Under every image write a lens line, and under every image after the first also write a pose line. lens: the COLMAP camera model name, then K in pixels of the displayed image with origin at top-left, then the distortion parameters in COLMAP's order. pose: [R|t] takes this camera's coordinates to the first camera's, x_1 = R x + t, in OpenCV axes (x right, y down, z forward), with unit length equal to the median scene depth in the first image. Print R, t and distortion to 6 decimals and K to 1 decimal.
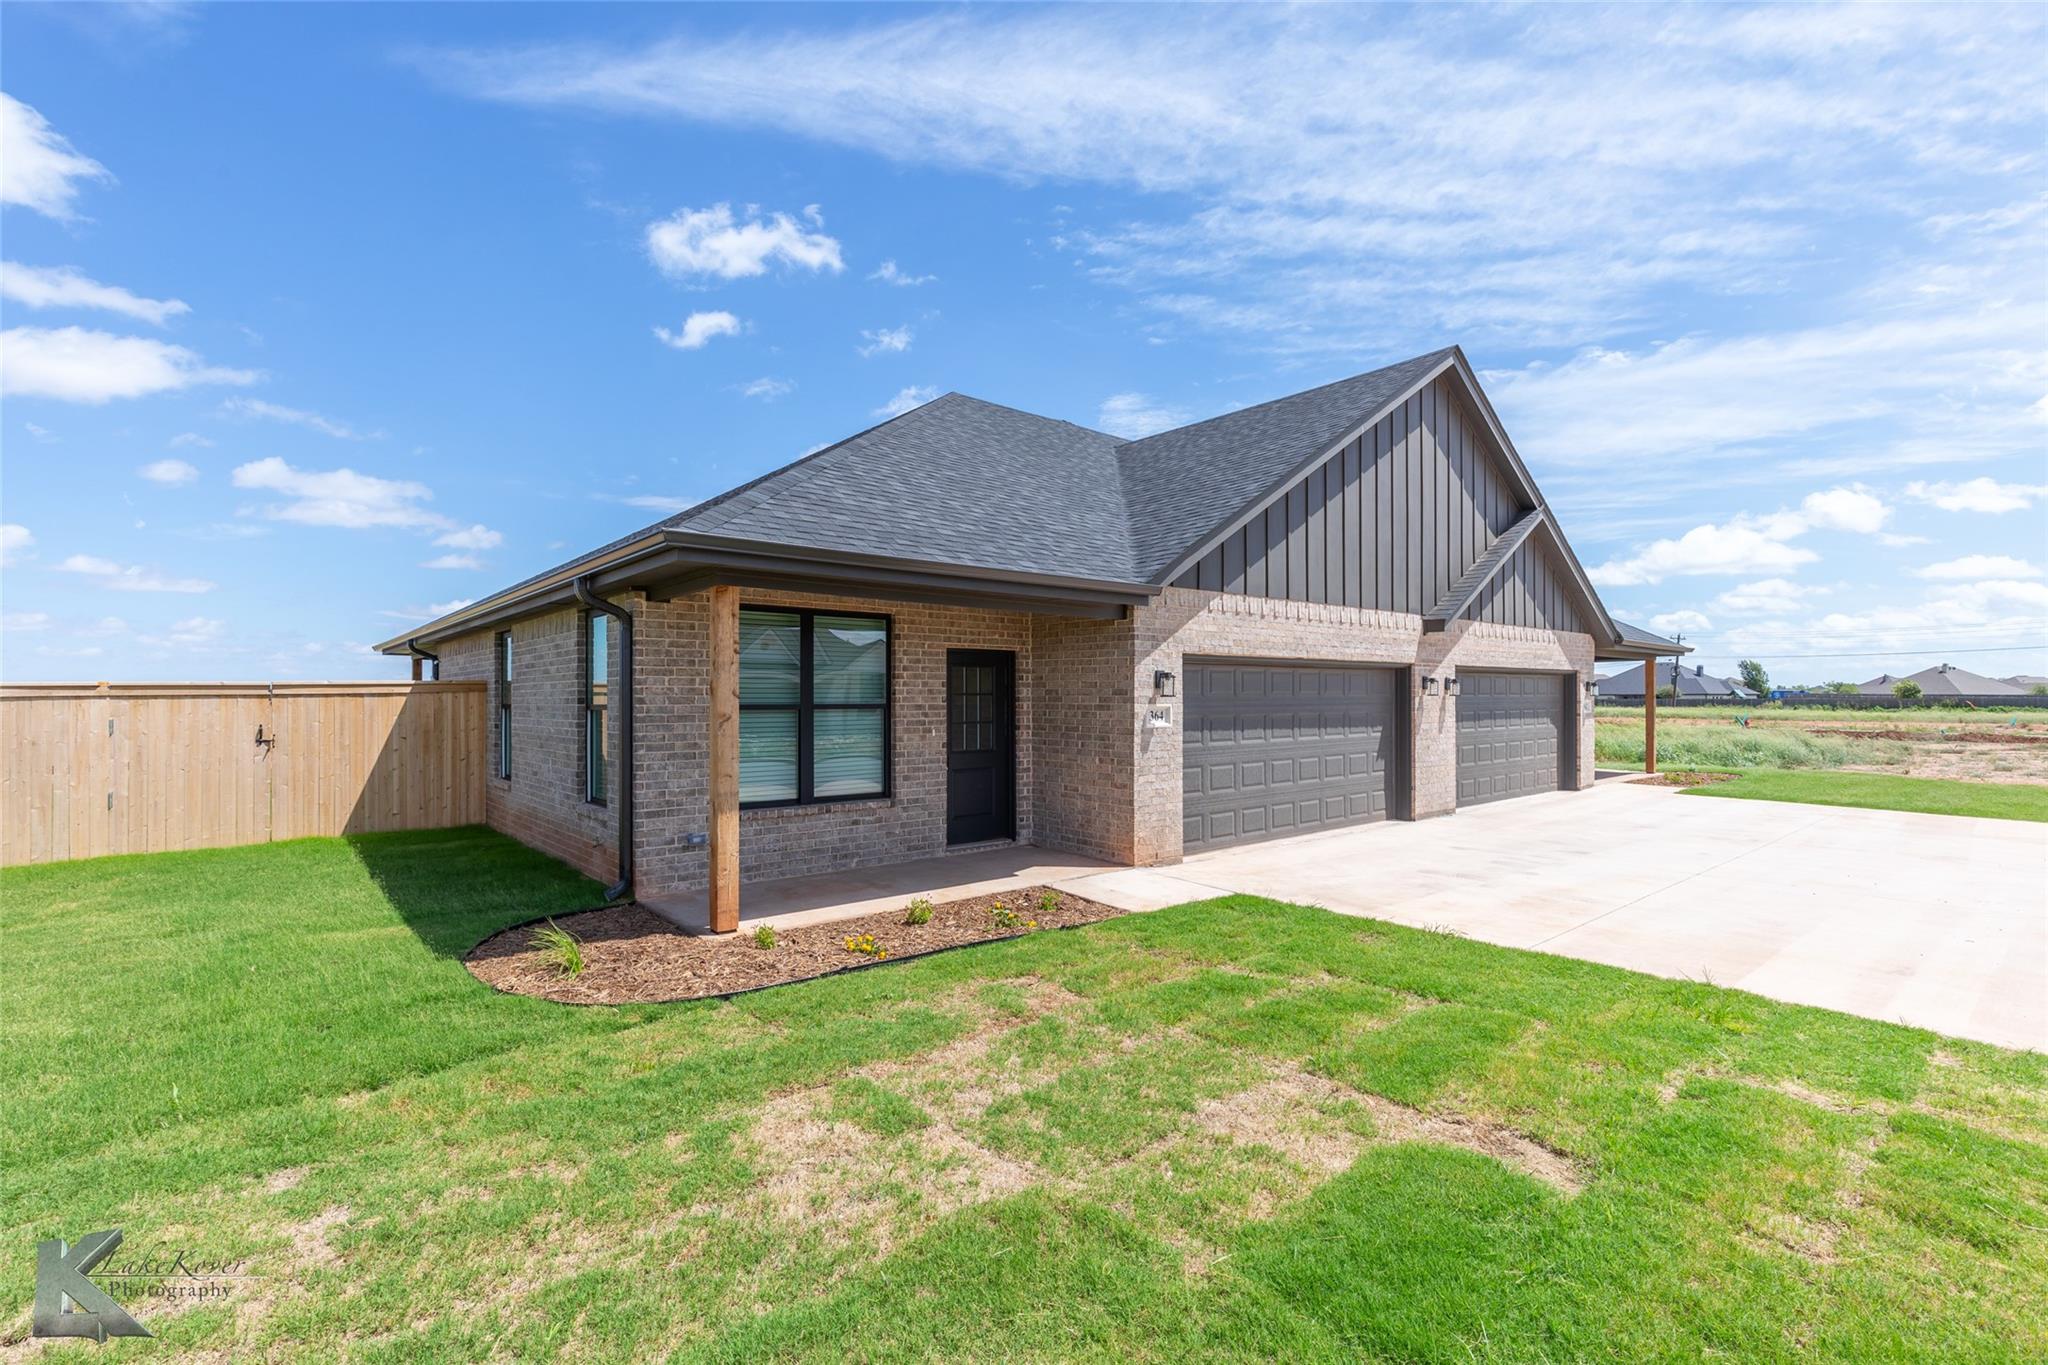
lens RADIAL K [[934.3, 0, 1023.6], [0, 934.3, 676.7], [0, 0, 1]] dist [-0.000947, 0.002575]
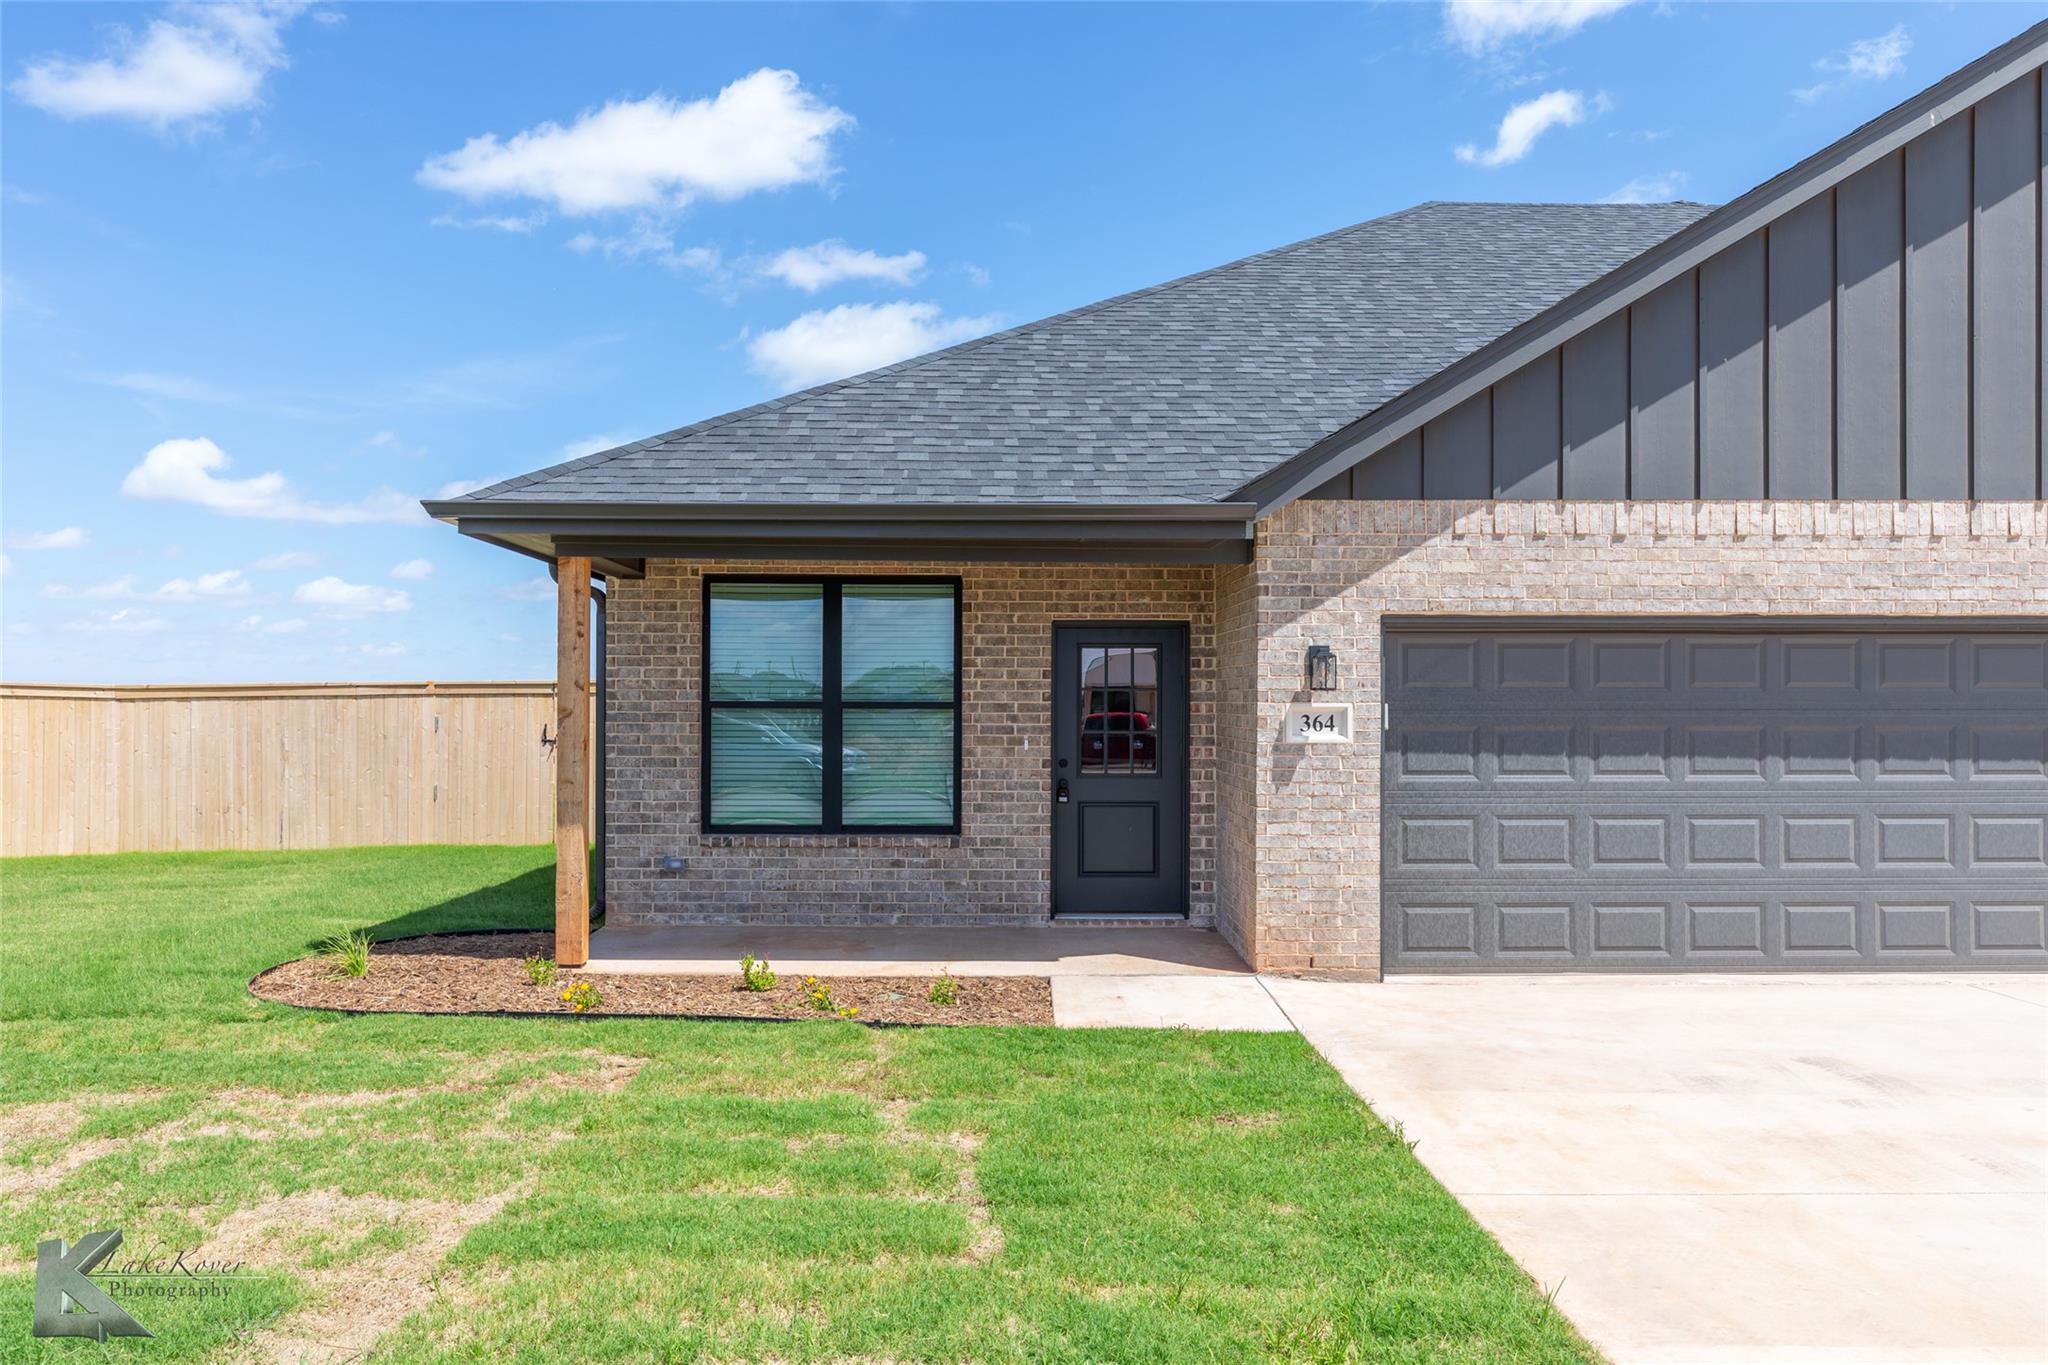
lens RADIAL K [[1453.4, 0, 1022.7], [0, 1453.4, 694.2], [0, 0, 1]] dist [0.011684, -0.003724]
pose [[0.761023, -0.001757, -0.648723, 0.595073], [0.010832, 0.999891, 0.009999, 0.012249], [0.648635, -0.014636, 0.760959, 0.186699]]
